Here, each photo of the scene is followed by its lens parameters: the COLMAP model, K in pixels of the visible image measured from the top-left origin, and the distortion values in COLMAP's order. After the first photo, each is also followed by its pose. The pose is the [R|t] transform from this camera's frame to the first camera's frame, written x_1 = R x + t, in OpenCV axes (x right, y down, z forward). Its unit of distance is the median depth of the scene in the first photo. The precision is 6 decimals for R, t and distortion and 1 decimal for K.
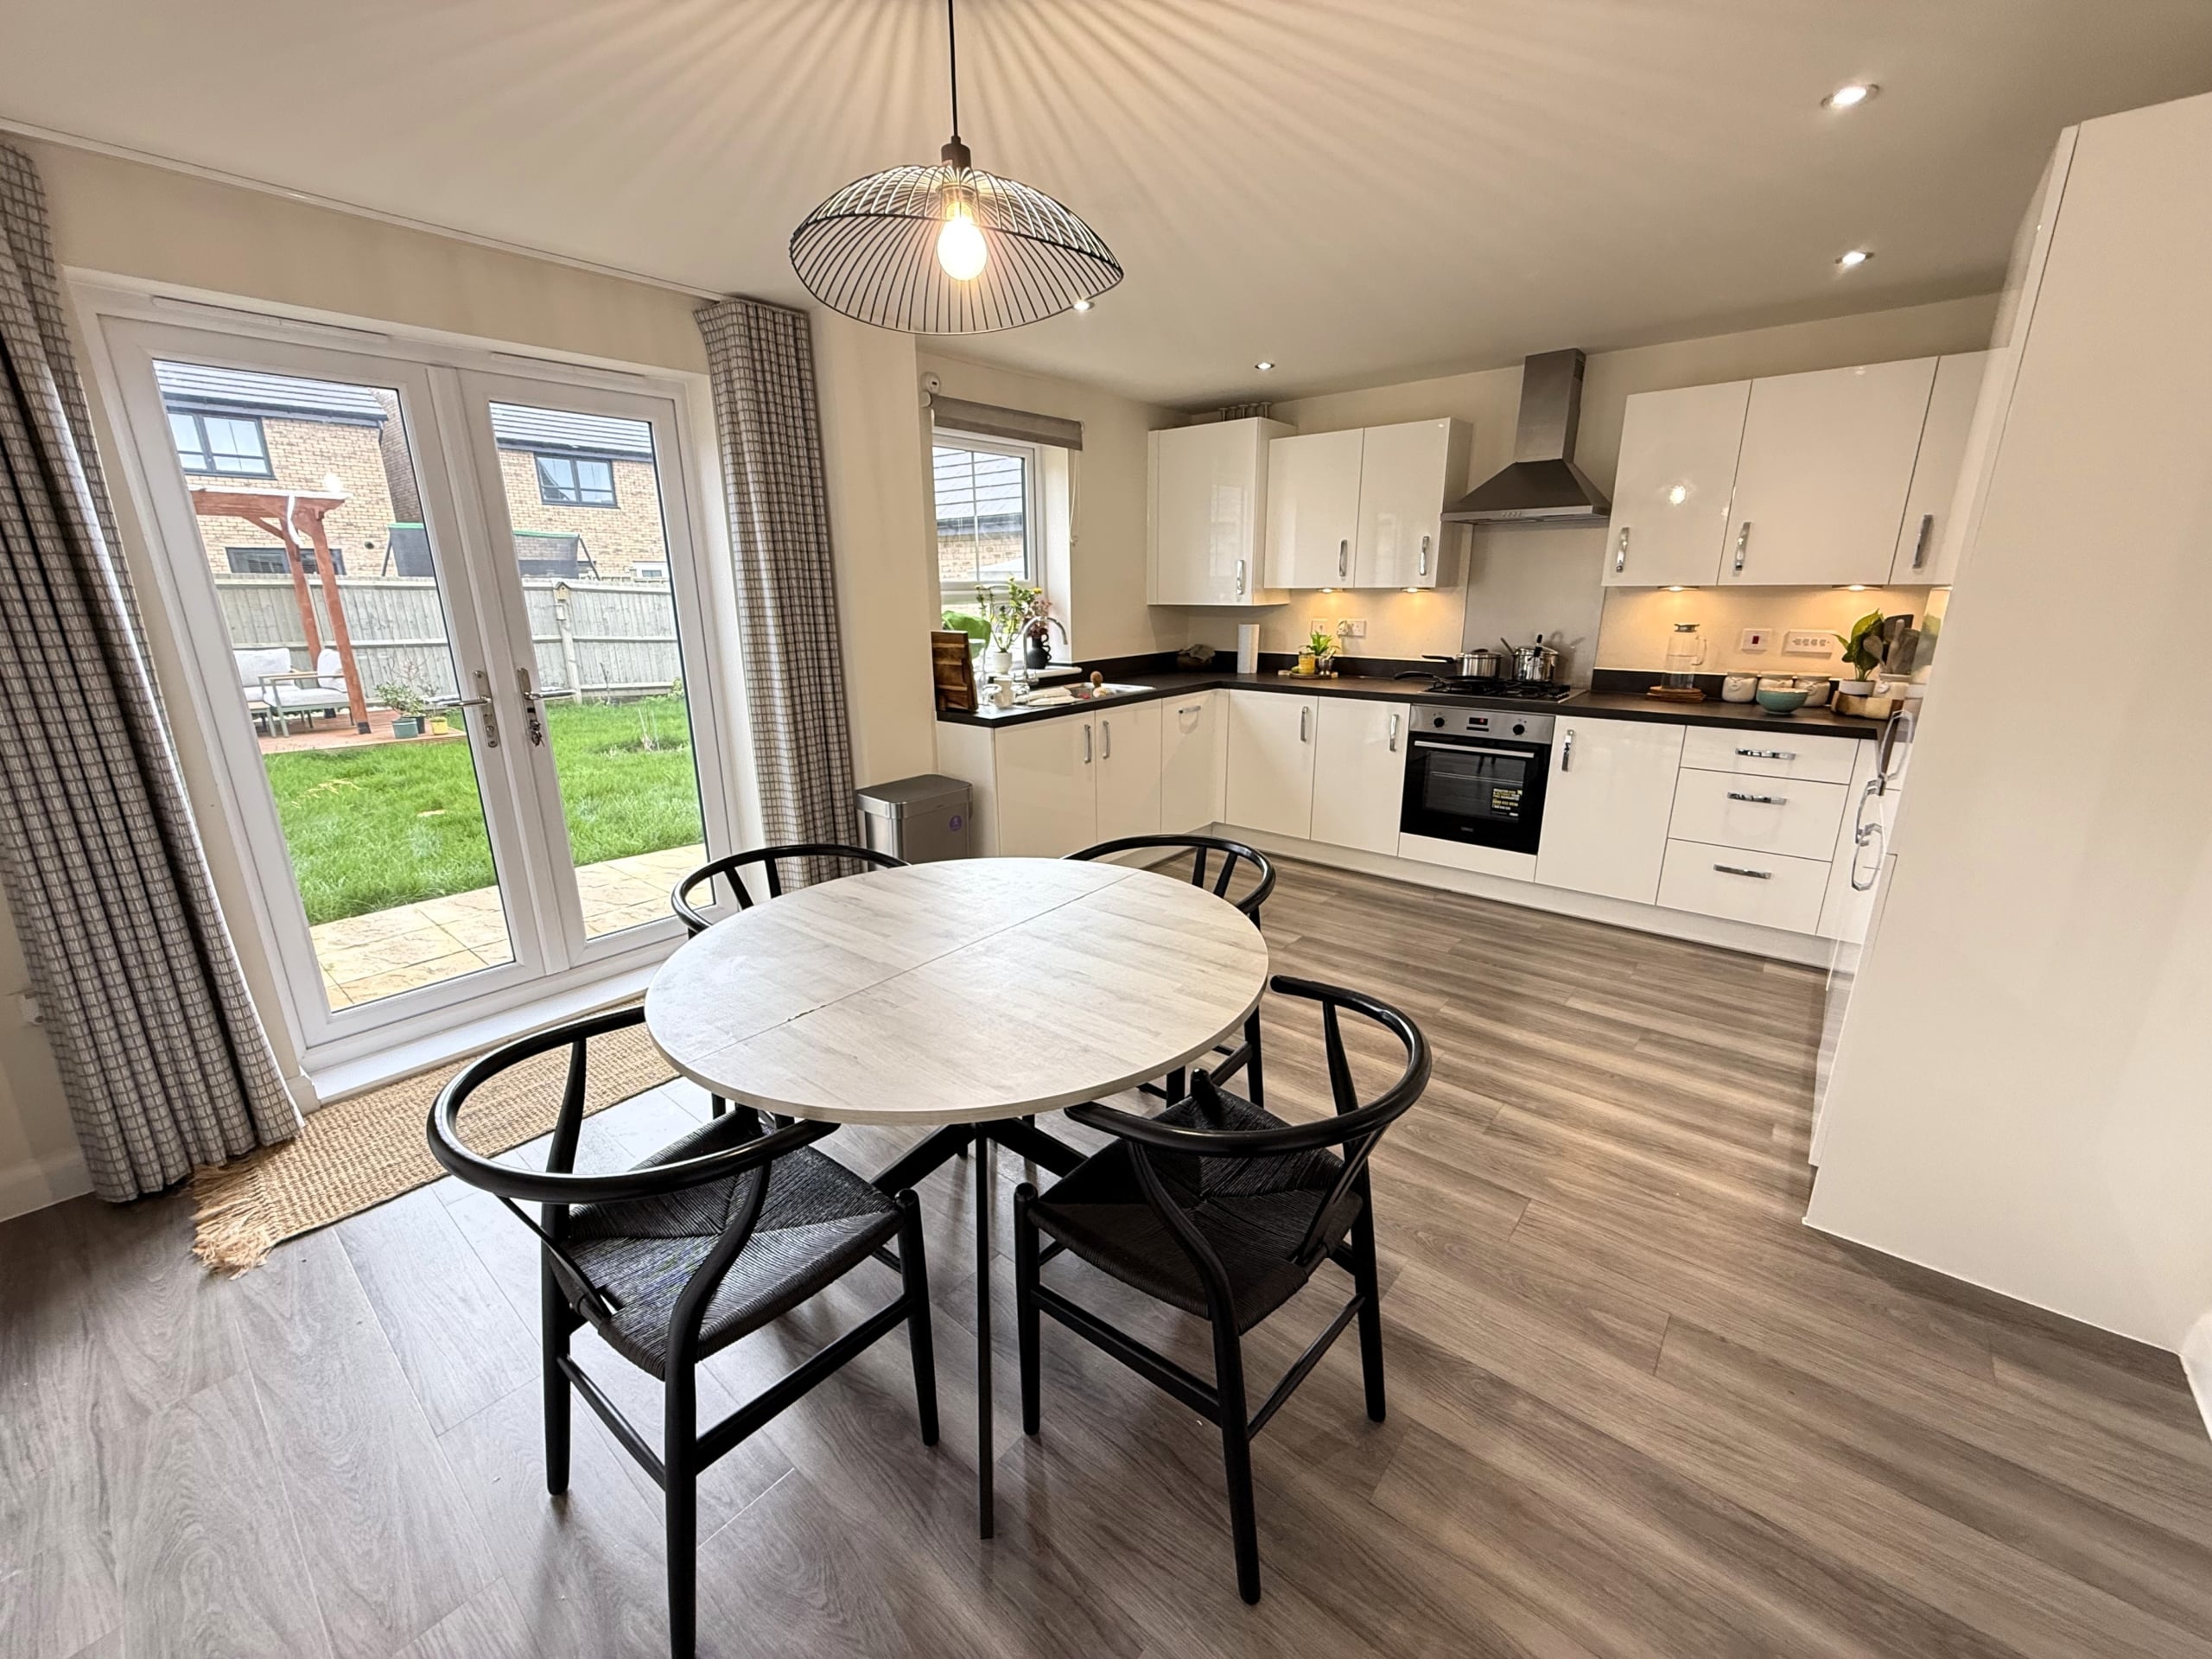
lens RADIAL K [[881.4, 0, 1097.9], [0, 881.4, 832.9], [0, 0, 1]] dist [0.003665, -0.000034]
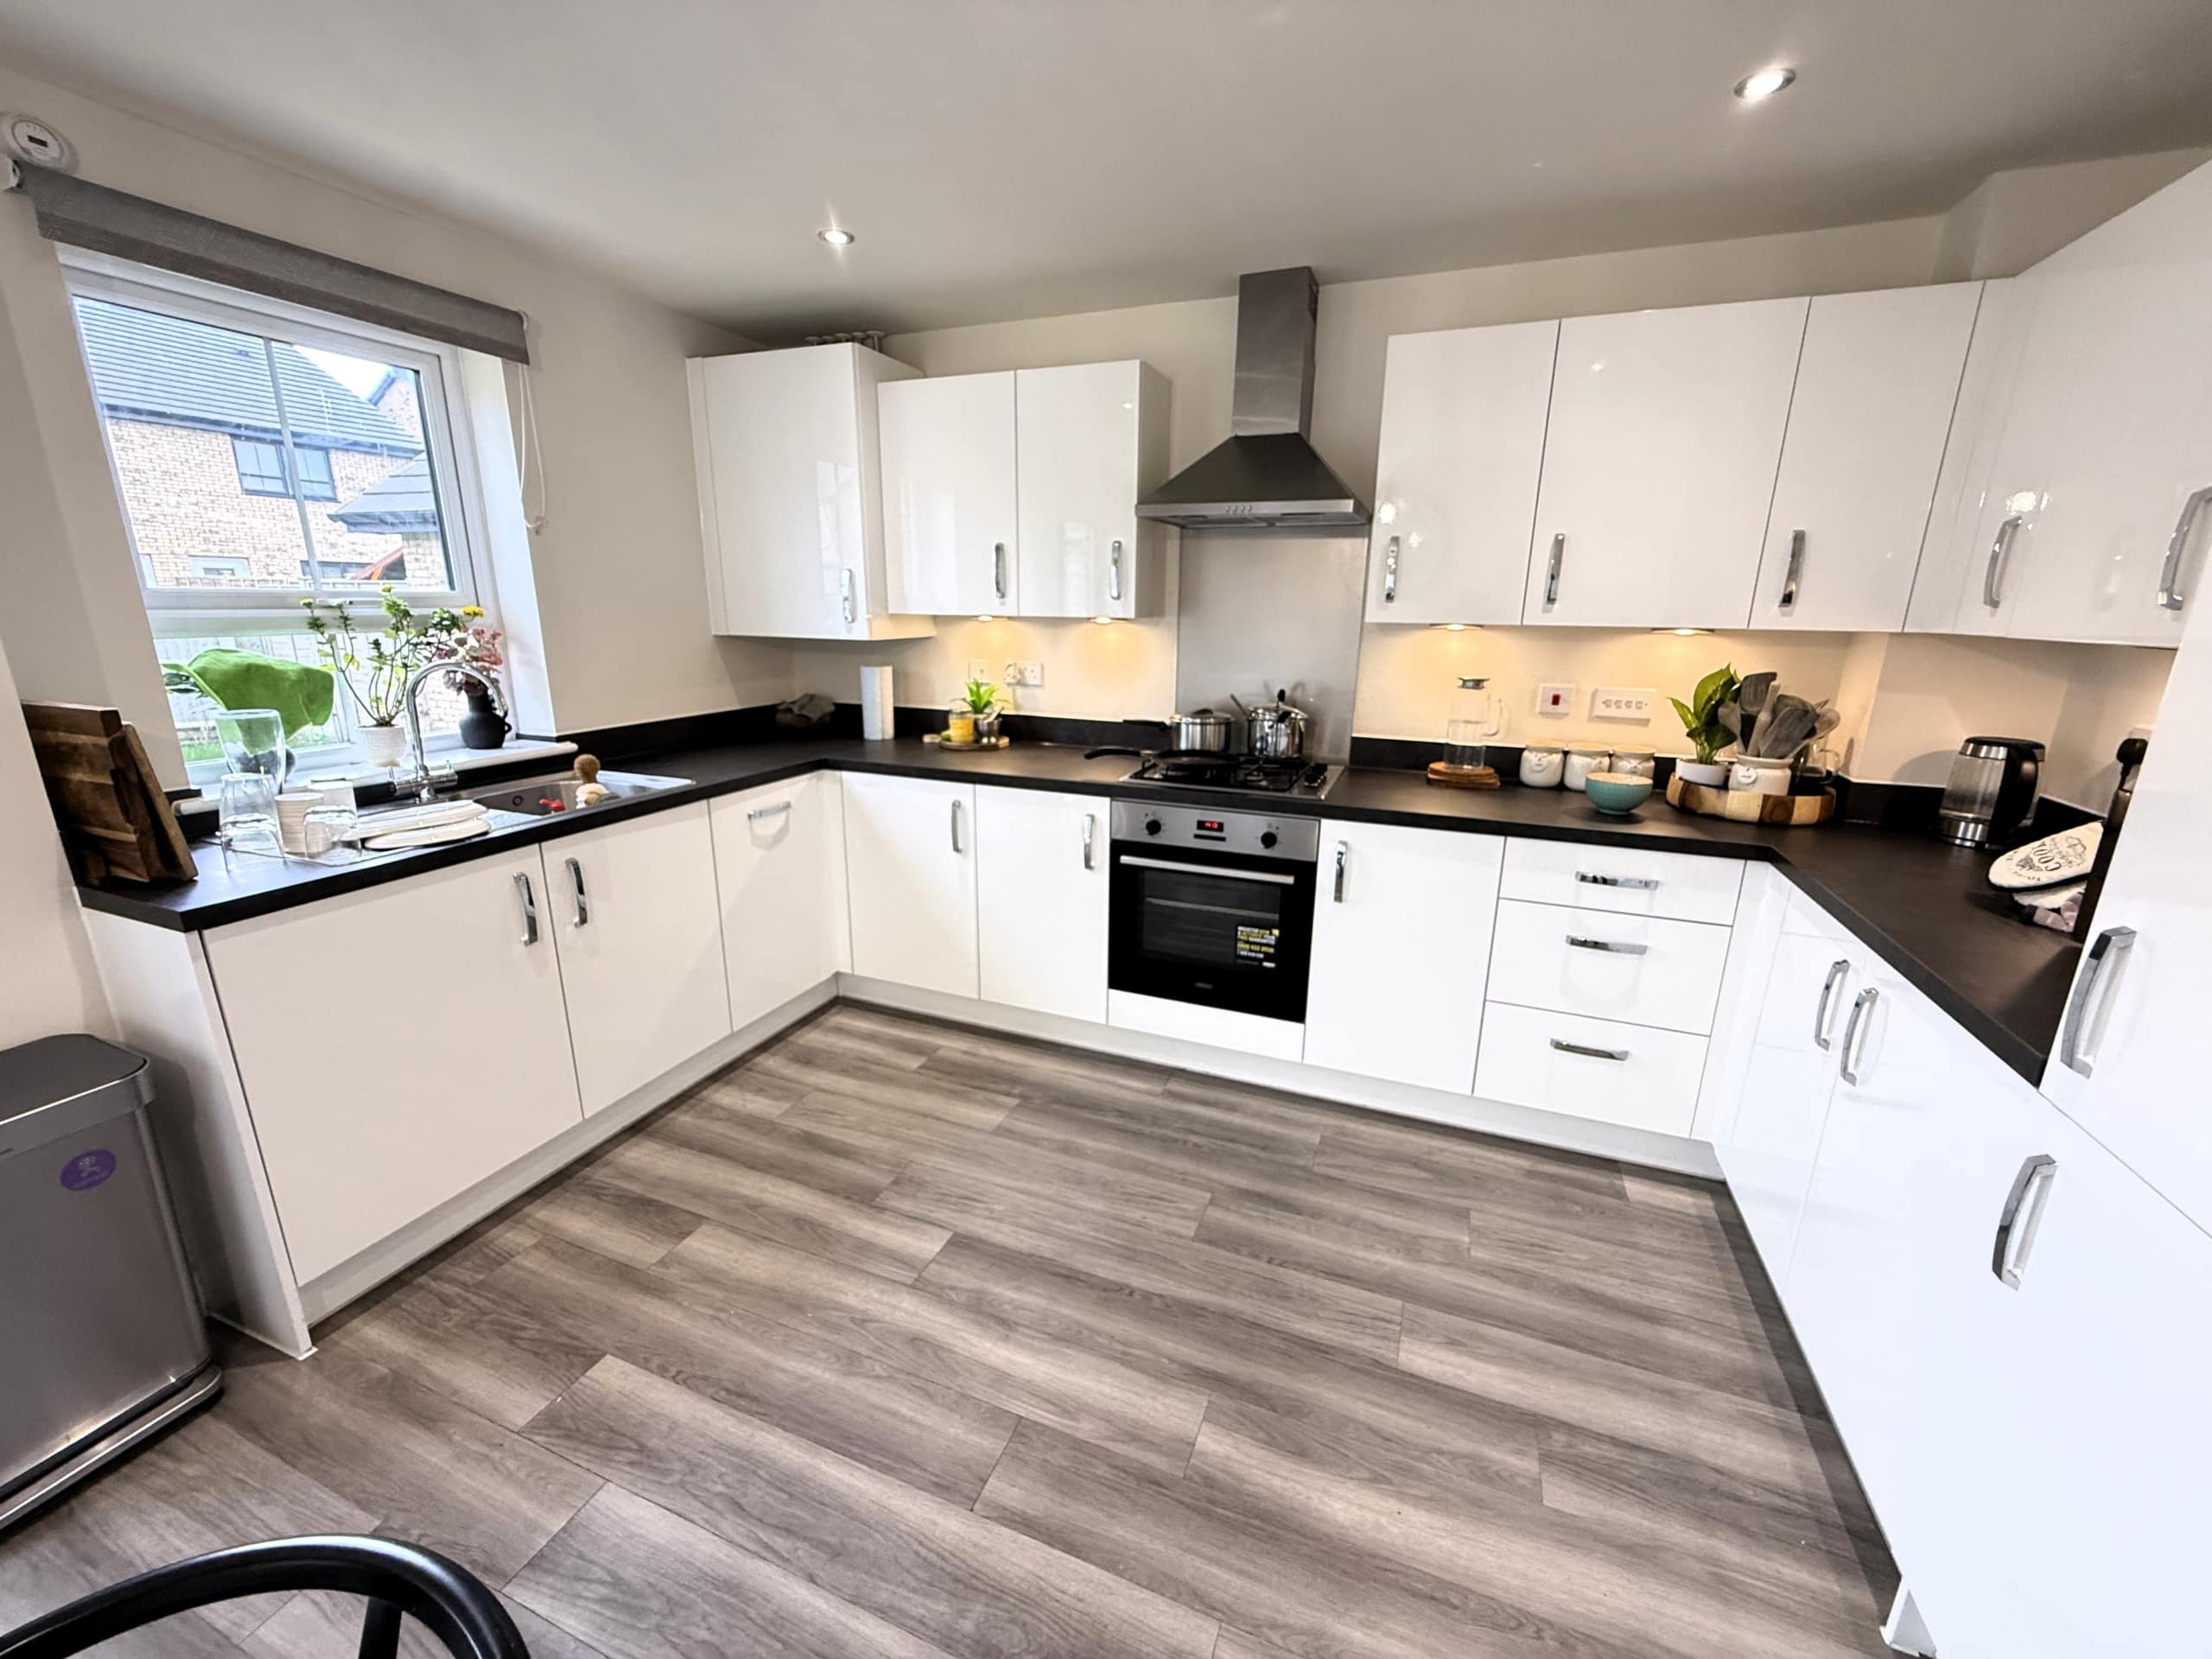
lens RADIAL K [[881.4, 0, 1097.9], [0, 881.4, 832.9], [0, 0, 1]] dist [0.003665, -0.000034]
pose [[0.951566, -0.058050, 0.301914, 0.152237], [0.063635, 0.997935, -0.008688, -0.117315], [-0.300786, 0.027479, 0.953296, 0.394763]]
